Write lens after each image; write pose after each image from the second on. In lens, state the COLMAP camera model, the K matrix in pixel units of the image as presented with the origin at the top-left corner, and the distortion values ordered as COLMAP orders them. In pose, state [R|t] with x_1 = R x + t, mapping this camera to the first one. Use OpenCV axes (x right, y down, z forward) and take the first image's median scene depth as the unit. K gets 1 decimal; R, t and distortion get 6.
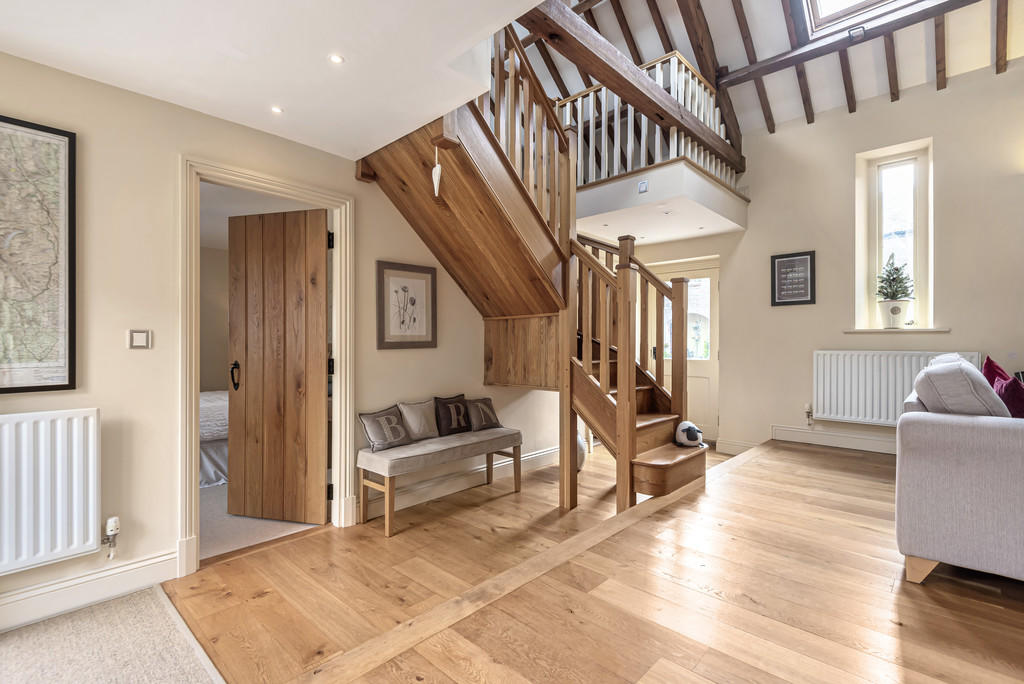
lens RADIAL K [[469.6, 0, 512.0], [0, 469.6, 342.0], [0, 0, 1]] dist [0.024819, -0.016672]
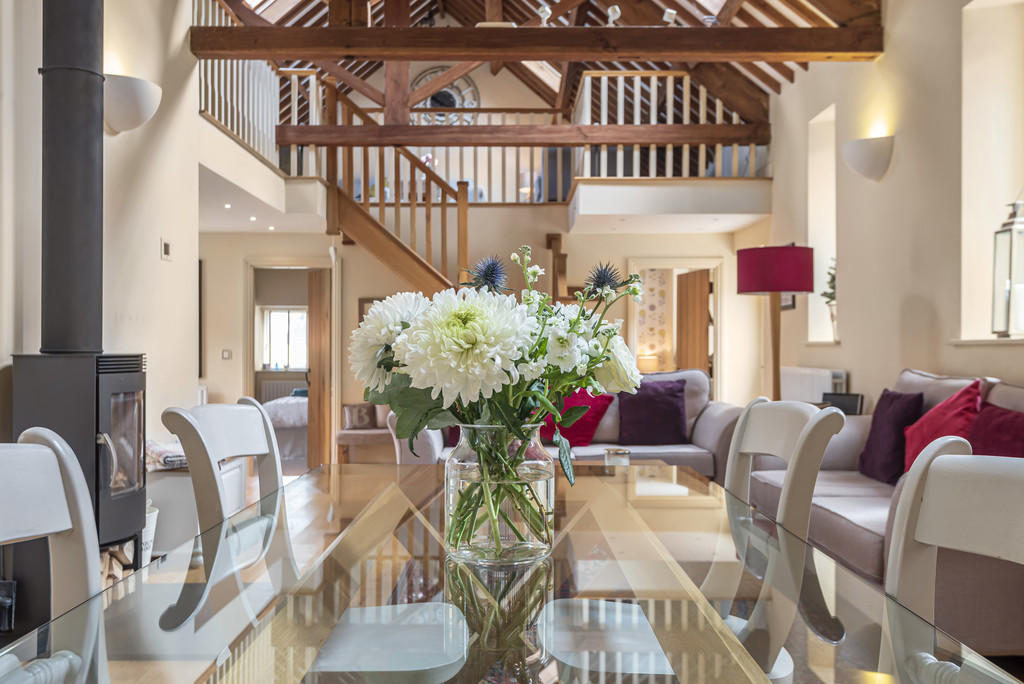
lens RADIAL K [[938.0, 0, 512.0], [0, 938.0, 342.0], [0, 0, 1]] dist [0.078134, 0.000443]
pose [[0.699276, -0.006536, -0.714822, 2.010061], [0.001522, 0.999970, -0.007655, -0.019055], [0.714850, 0.004265, 0.699265, -0.636247]]
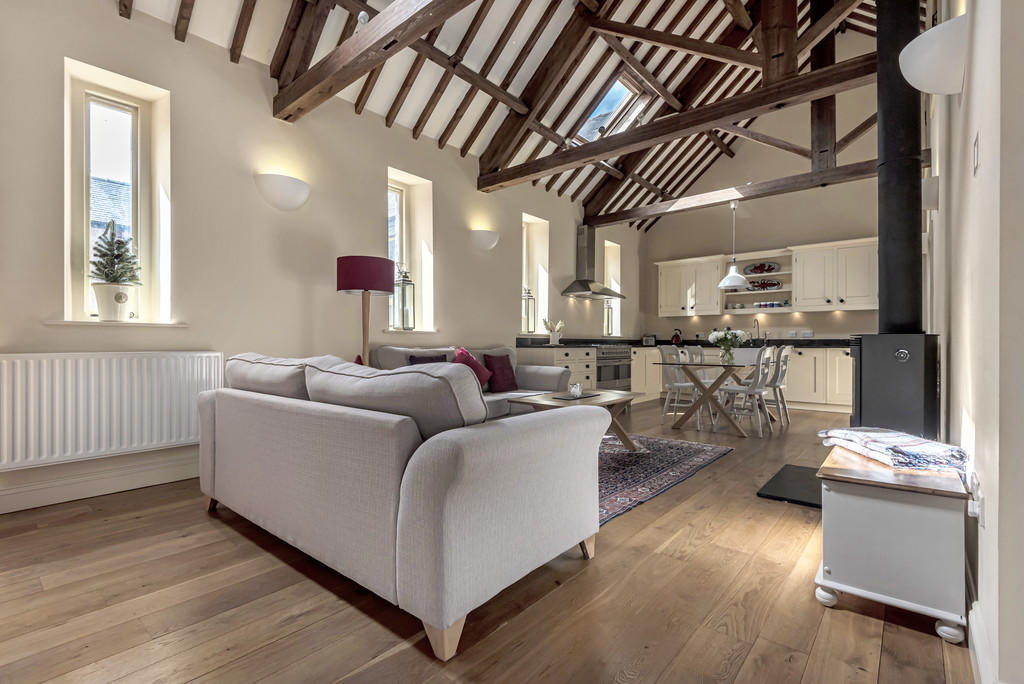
lens RADIAL K [[469.6, 0, 512.0], [0, 469.6, 342.0], [0, 0, 1]] dist [0.024819, -0.016672]
pose [[-0.060143, 0.000853, 0.998189, 0.042628], [-0.001075, 0.999999, -0.000919, 0.003457], [-0.998189, -0.001129, -0.060142, 0.549803]]
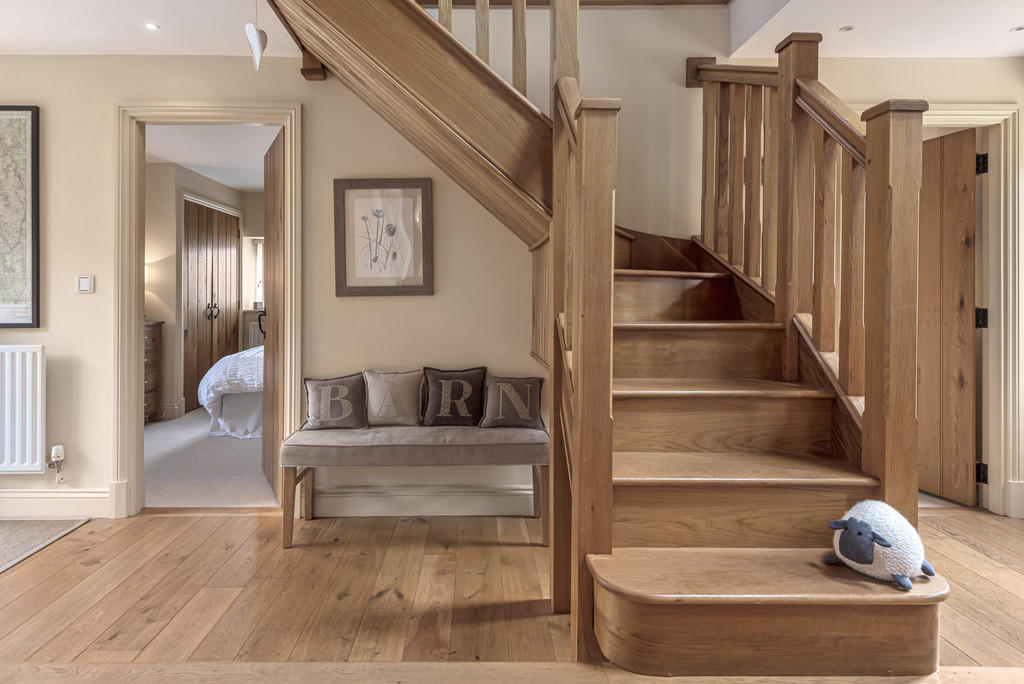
lens RADIAL K [[557.8, 0, 470.3], [0, 557.8, 292.8], [0, 0, 1]] dist [0.003633, -0.000343]
pose [[0.690868, -0.002388, -0.722977, 0.502045], [0.000777, 0.999996, -0.002560, 0.011860], [0.722980, 0.001207, 0.690868, 0.521406]]
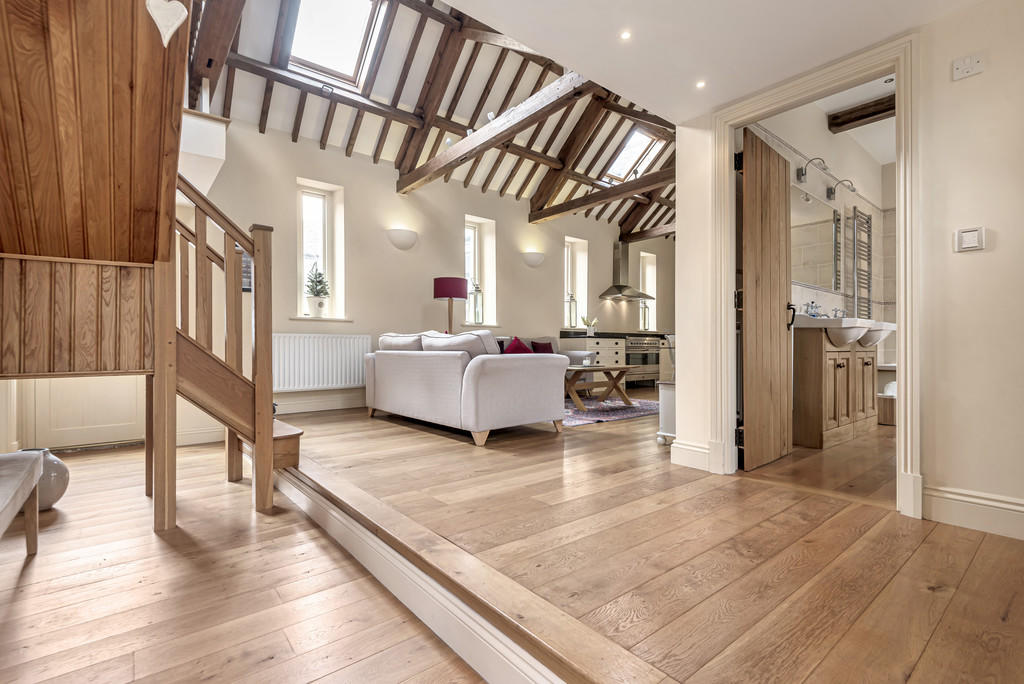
lens RADIAL K [[469.6, 0, 512.0], [0, 469.6, 342.0], [0, 0, 1]] dist [0.024819, -0.016672]
pose [[0.113958, 0.008902, 0.993446, -0.581834], [0.000376, 0.999959, -0.009004, 0.066296], [-0.993486, 0.001400, 0.113950, 0.389249]]
